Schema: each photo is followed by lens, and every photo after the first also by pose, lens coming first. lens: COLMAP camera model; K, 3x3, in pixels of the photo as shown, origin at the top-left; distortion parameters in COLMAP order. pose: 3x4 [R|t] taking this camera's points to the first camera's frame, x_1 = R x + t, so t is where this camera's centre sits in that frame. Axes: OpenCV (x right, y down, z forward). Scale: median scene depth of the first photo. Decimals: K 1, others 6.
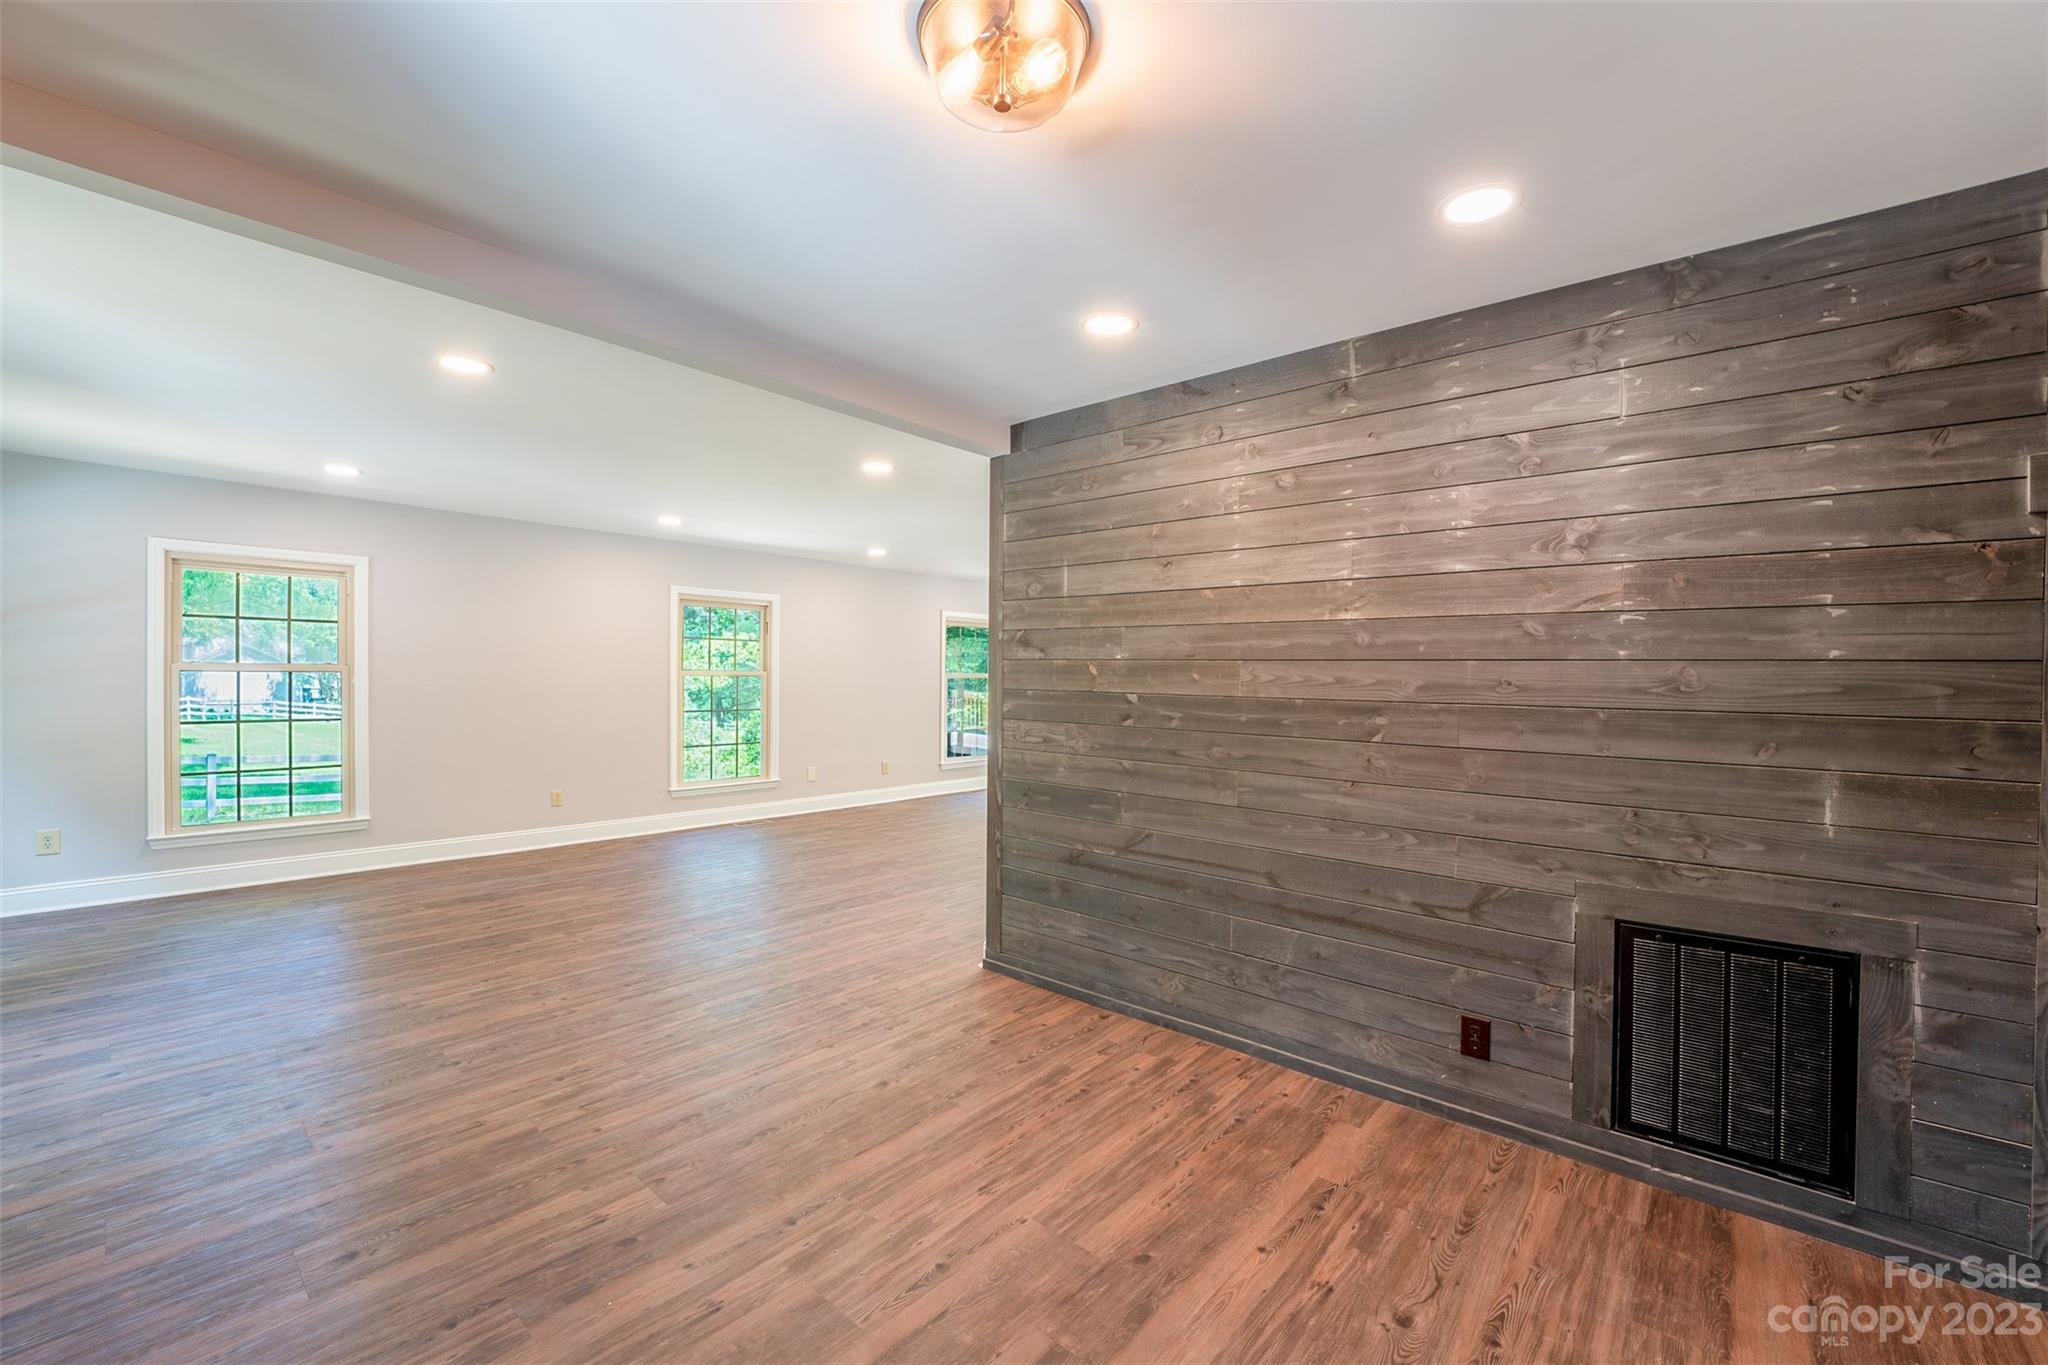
lens RADIAL K [[849.0, 0, 1025.6], [0, 849.0, 680.4], [0, 0, 1]] dist [0.000100, -0.000019]
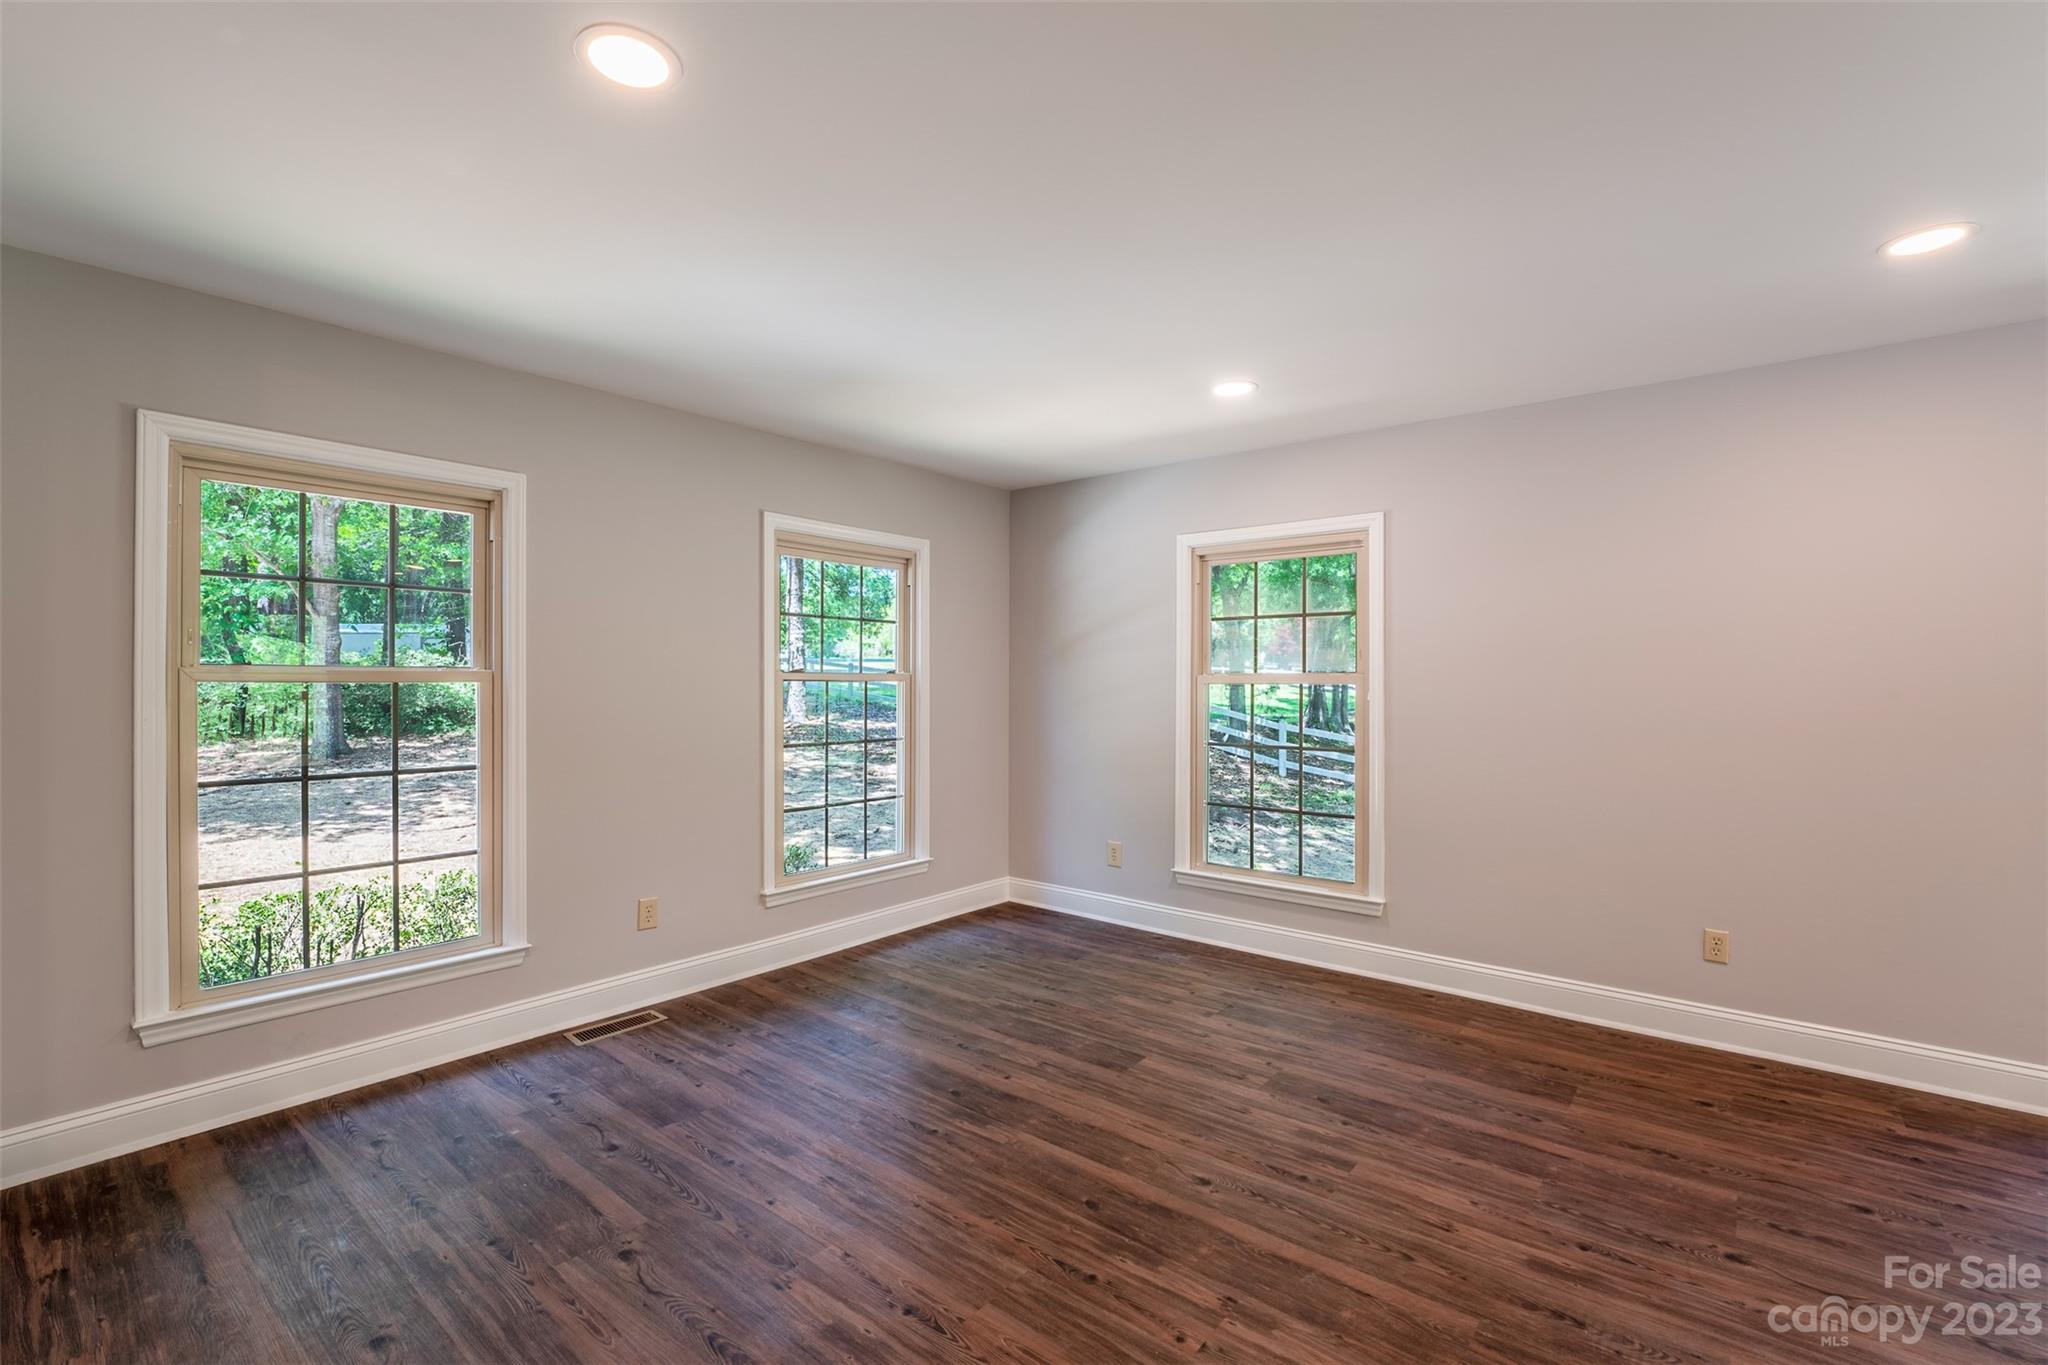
lens RADIAL K [[885.6, 0, 1025.4], [0, 885.6, 687.6], [0, 0, 1]] dist [-0.025464, -0.000153]
pose [[0.036861, -0.005962, -0.999303, -0.112558], [-0.012089, 0.999906, -0.006411, 0.000944], [0.999247, 0.012317, 0.036786, 0.870762]]
